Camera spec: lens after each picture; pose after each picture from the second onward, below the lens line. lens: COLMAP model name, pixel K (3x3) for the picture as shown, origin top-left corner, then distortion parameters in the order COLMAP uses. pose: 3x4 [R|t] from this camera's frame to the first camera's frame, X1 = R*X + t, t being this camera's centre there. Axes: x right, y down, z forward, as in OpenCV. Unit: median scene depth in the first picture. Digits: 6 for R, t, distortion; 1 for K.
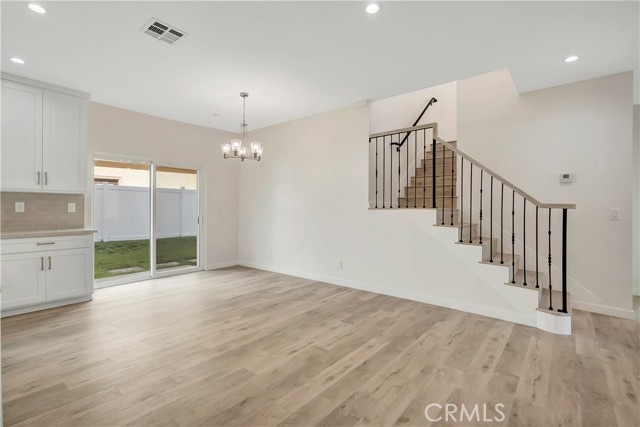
lens RADIAL K [[302.5, 0, 311.4], [0, 302.5, 221.7], [0, 0, 1]] dist [0.004909, 0.001248]
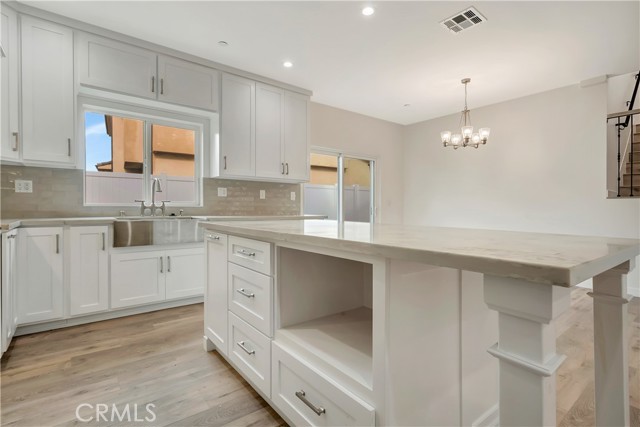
lens RADIAL K [[309.4, 0, 315.4], [0, 309.4, 211.3], [0, 0, 1]] dist [0.029951, -0.000153]
pose [[0.979290, 0.010708, -0.202177, -0.531429], [-0.016178, 0.999546, -0.025421, 0.040342], [0.201813, 0.028166, 0.979019, -0.089910]]
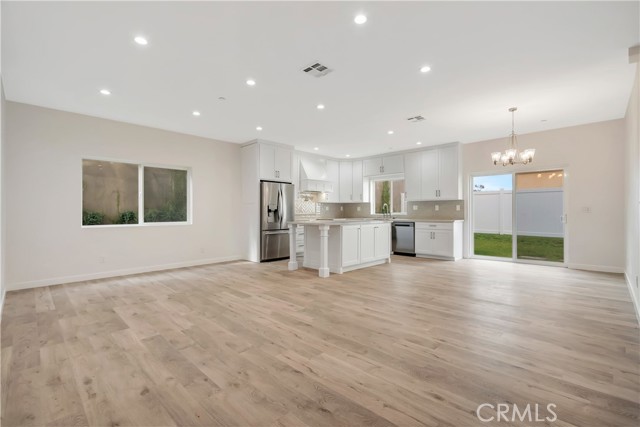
lens RADIAL K [[302.5, 0, 322.0], [0, 302.5, 215.6], [0, 0, 1]] dist [0.004909, 0.001248]
pose [[-0.062983, 0.016783, -0.997873, 1.096417], [-0.034635, 0.999220, 0.018992, -0.007972], [0.997413, 0.035758, -0.062352, 0.364591]]
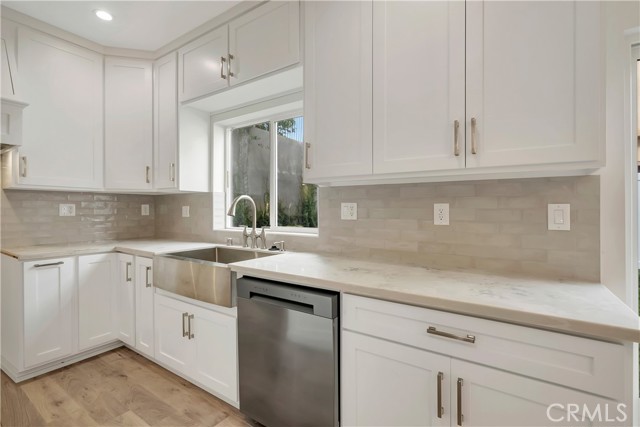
lens RADIAL K [[302.5, 0, 309.6], [0, 302.5, 208.3], [0, 0, 1]] dist [0.004909, 0.001248]
pose [[0.078762, 0.012025, -0.996821, -0.525691], [-0.033883, 0.999382, 0.009379, -0.054562], [0.996317, 0.033037, 0.079121, 0.770565]]
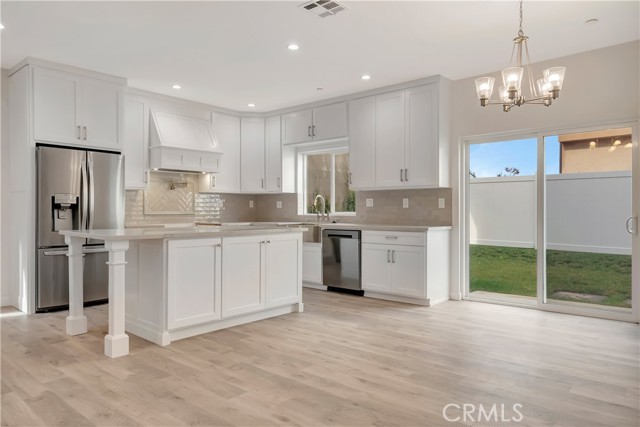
lens RADIAL K [[441.5, 0, 332.4], [0, 441.5, 220.8], [0, 0, 1]] dist [0.009079, -0.002802]
pose [[0.002234, 0.028101, -0.999603, 0.599197], [-0.039827, 0.998815, 0.027990, -0.019398], [0.999204, 0.039748, 0.003351, 0.737158]]
